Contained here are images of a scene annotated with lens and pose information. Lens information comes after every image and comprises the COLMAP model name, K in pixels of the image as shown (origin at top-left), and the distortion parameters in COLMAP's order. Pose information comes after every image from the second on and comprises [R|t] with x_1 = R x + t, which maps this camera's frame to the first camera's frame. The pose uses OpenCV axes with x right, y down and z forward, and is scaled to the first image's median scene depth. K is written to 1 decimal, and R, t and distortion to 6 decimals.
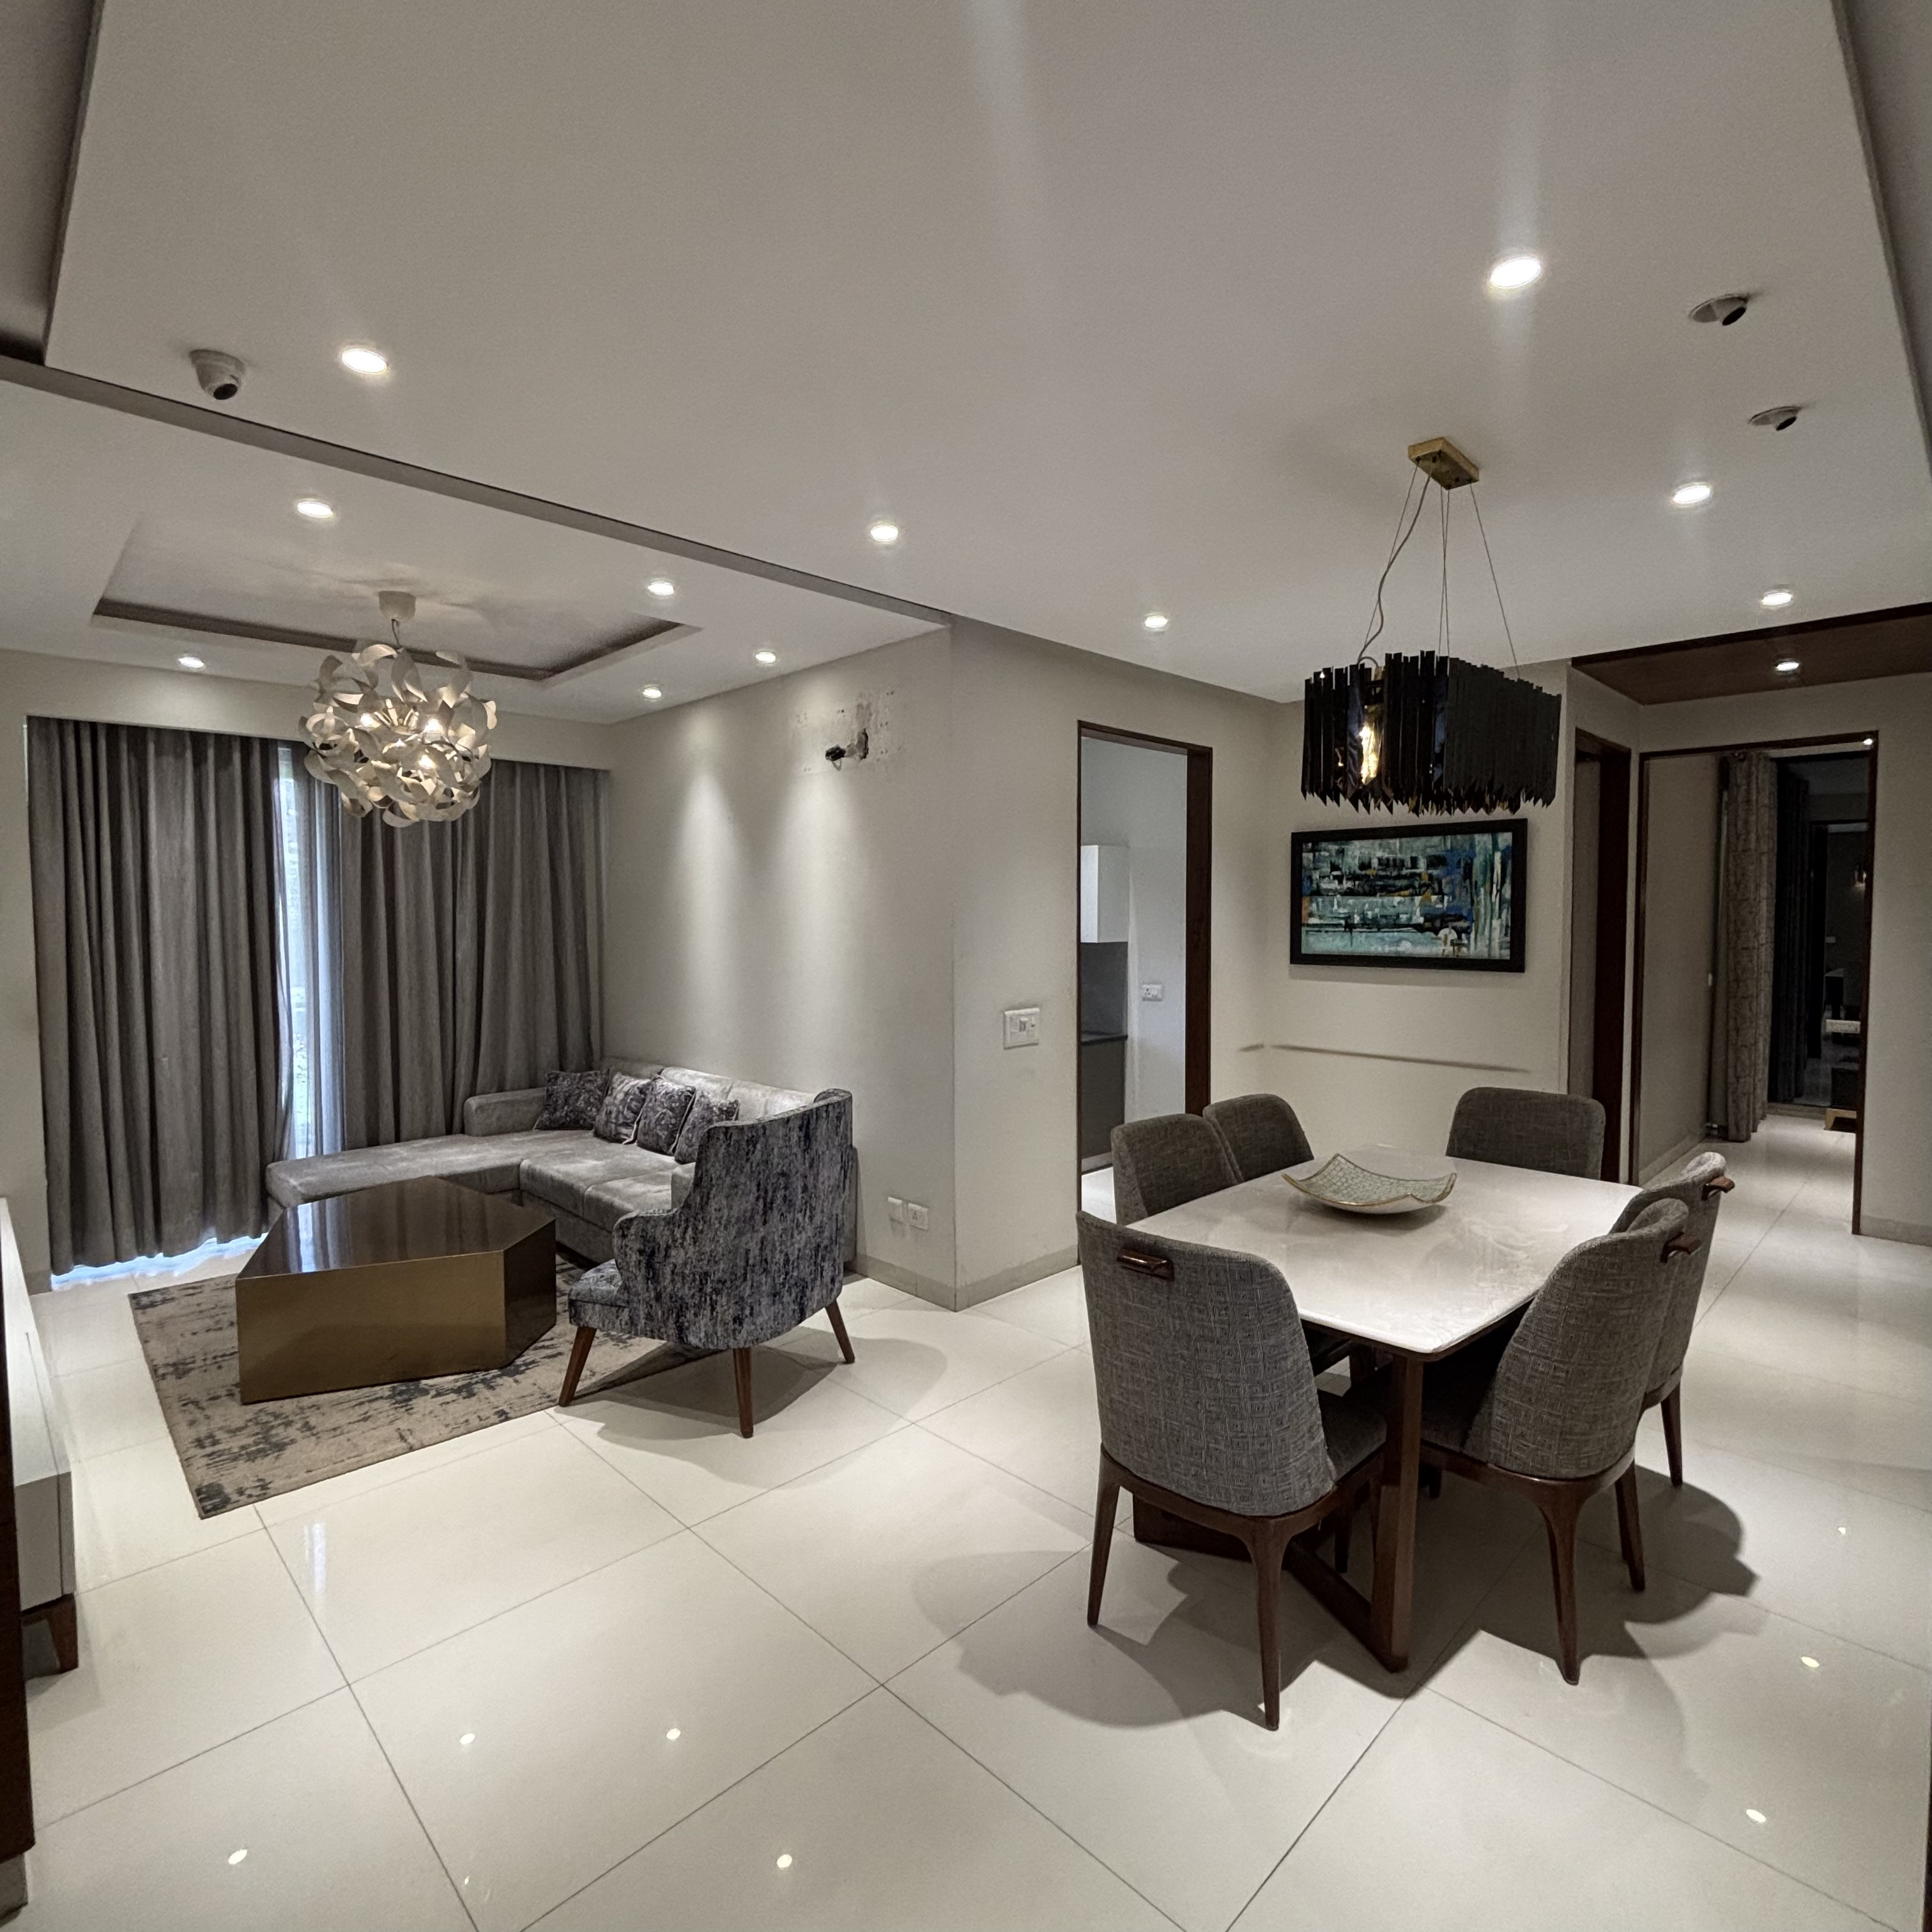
lens RADIAL K [[1033.5, 0, 966.0], [0, 1033.5, 966.0], [0, 0, 1]] dist [0.001961, -0.024292]
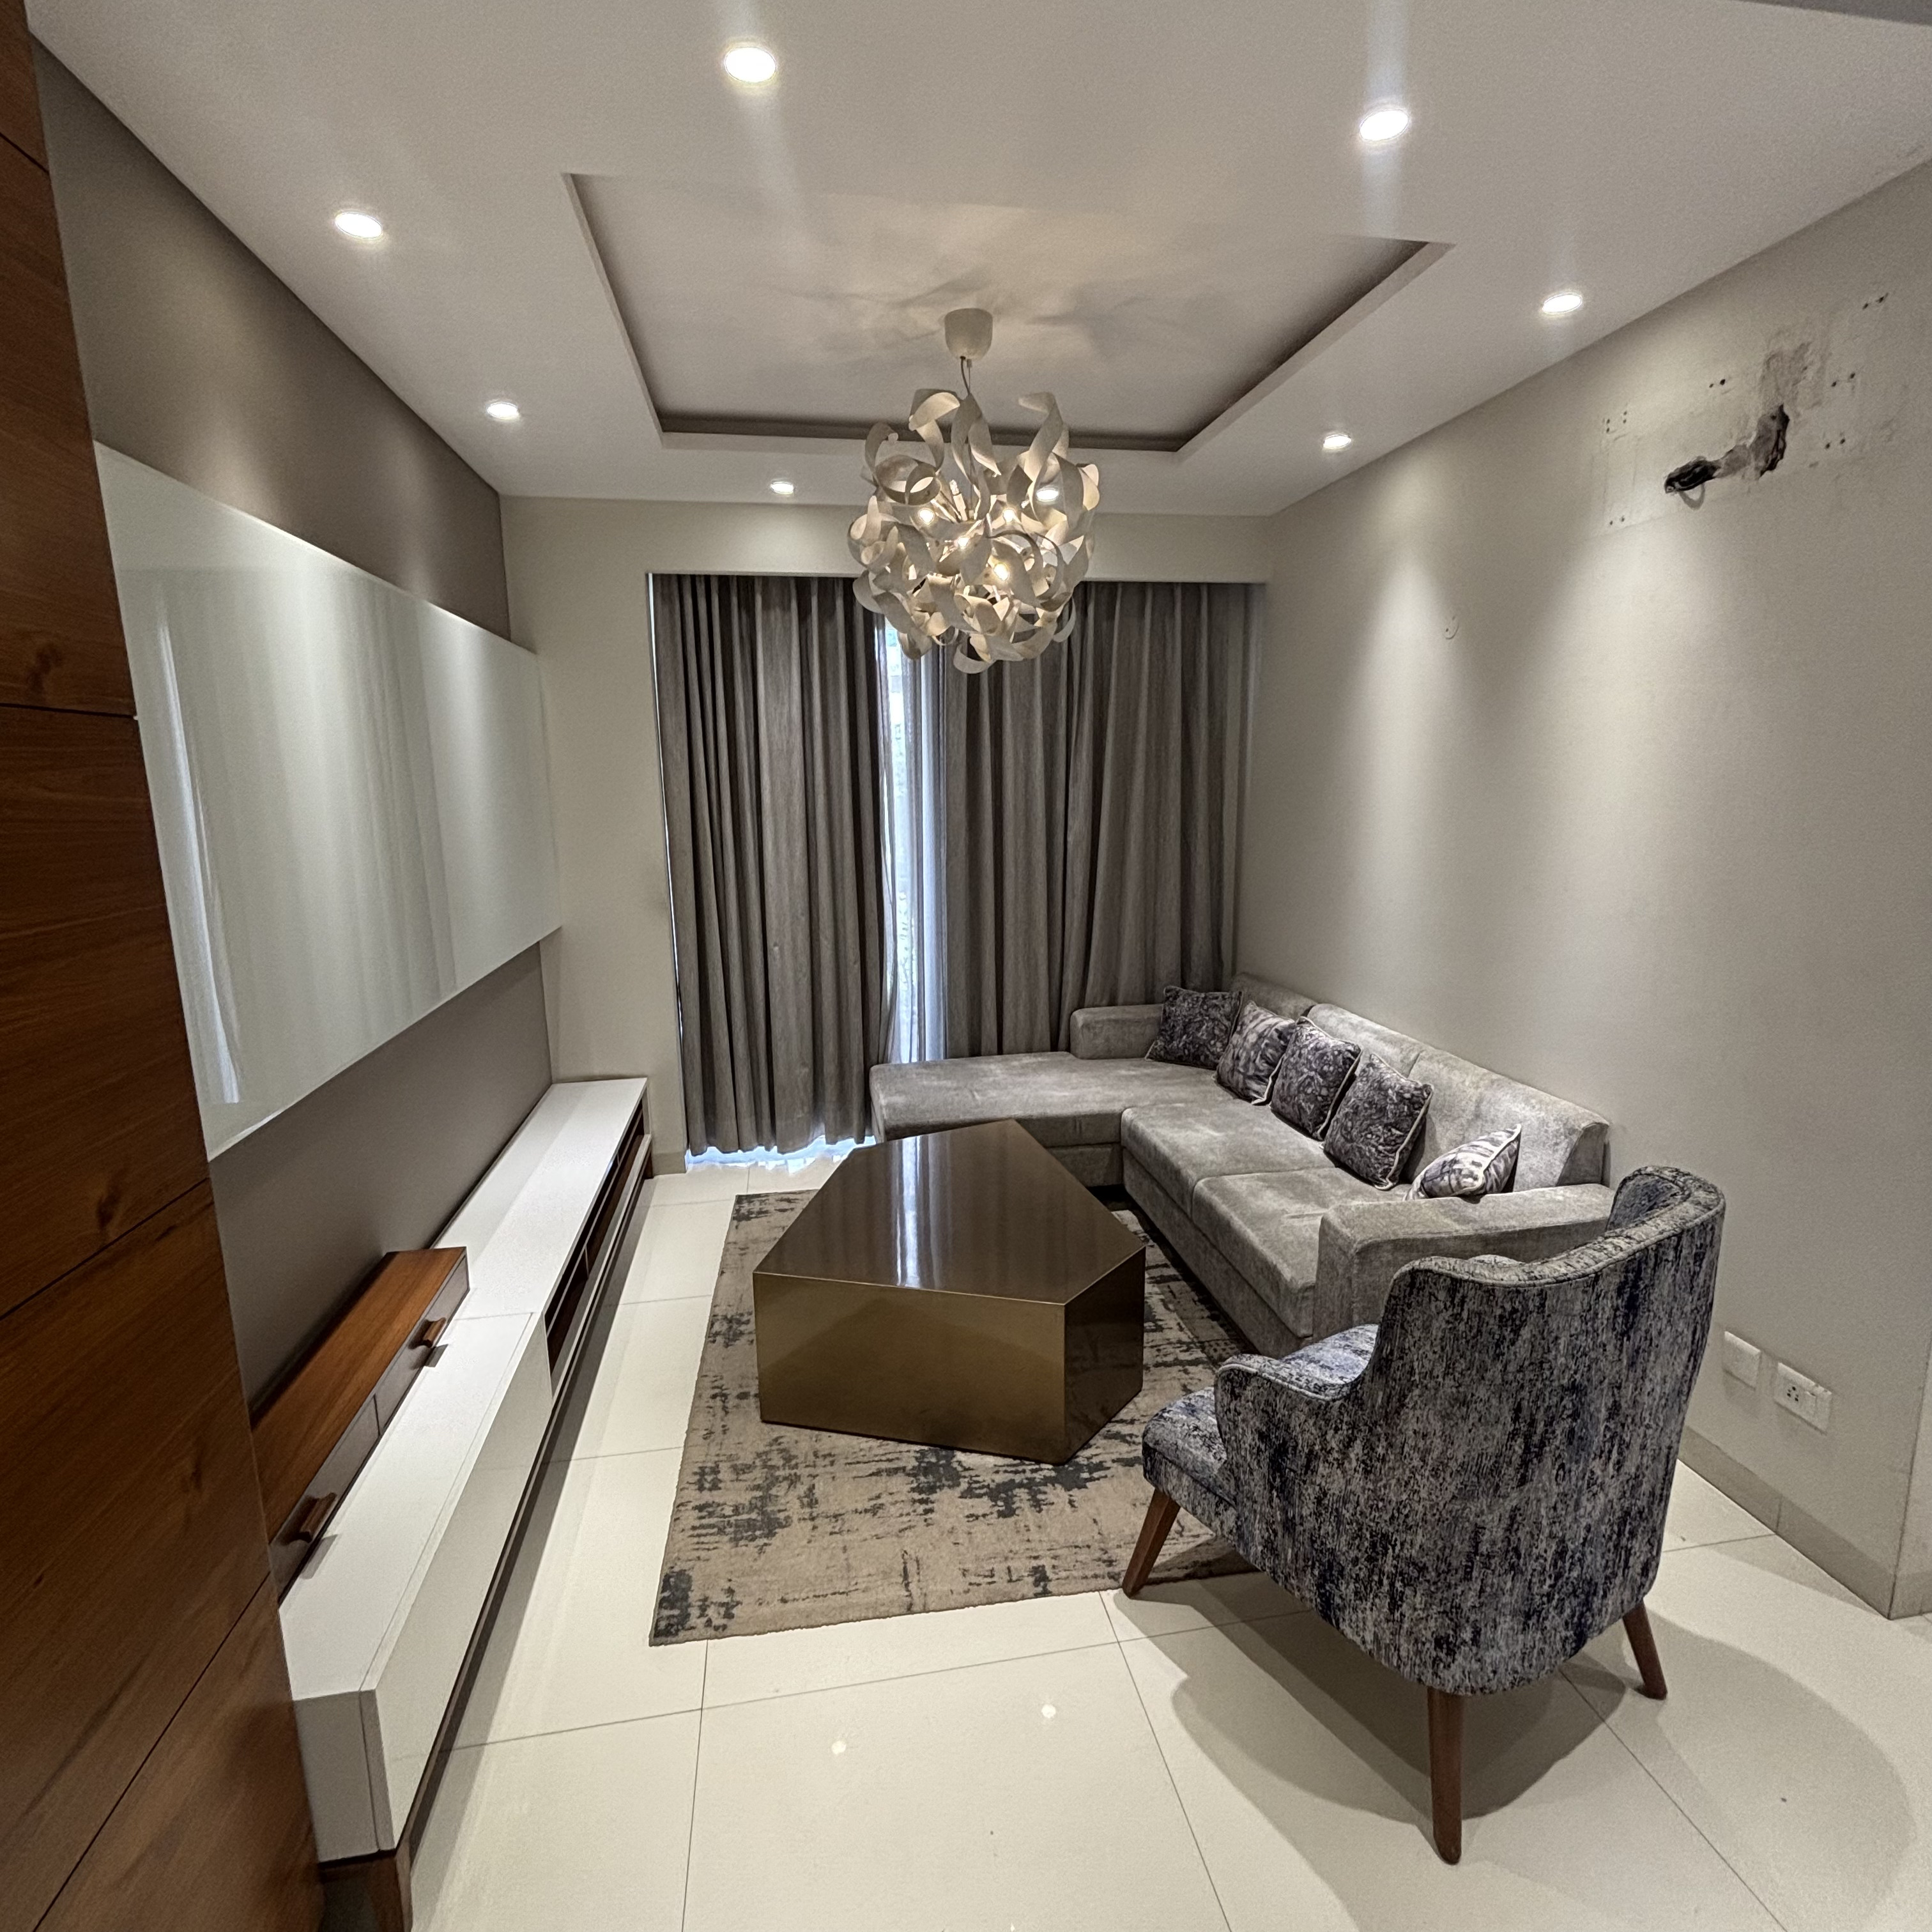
lens RADIAL K [[1078.4, 0, 975.0], [0, 1078.4, 991.2], [0, 0, 1]] dist [0.011671, 0.000745]
pose [[0.833301, 0.099614, -0.543771, -0.110285], [-0.016079, 0.987582, 0.156277, -0.031929], [0.552586, -0.121483, 0.824555, 0.340361]]
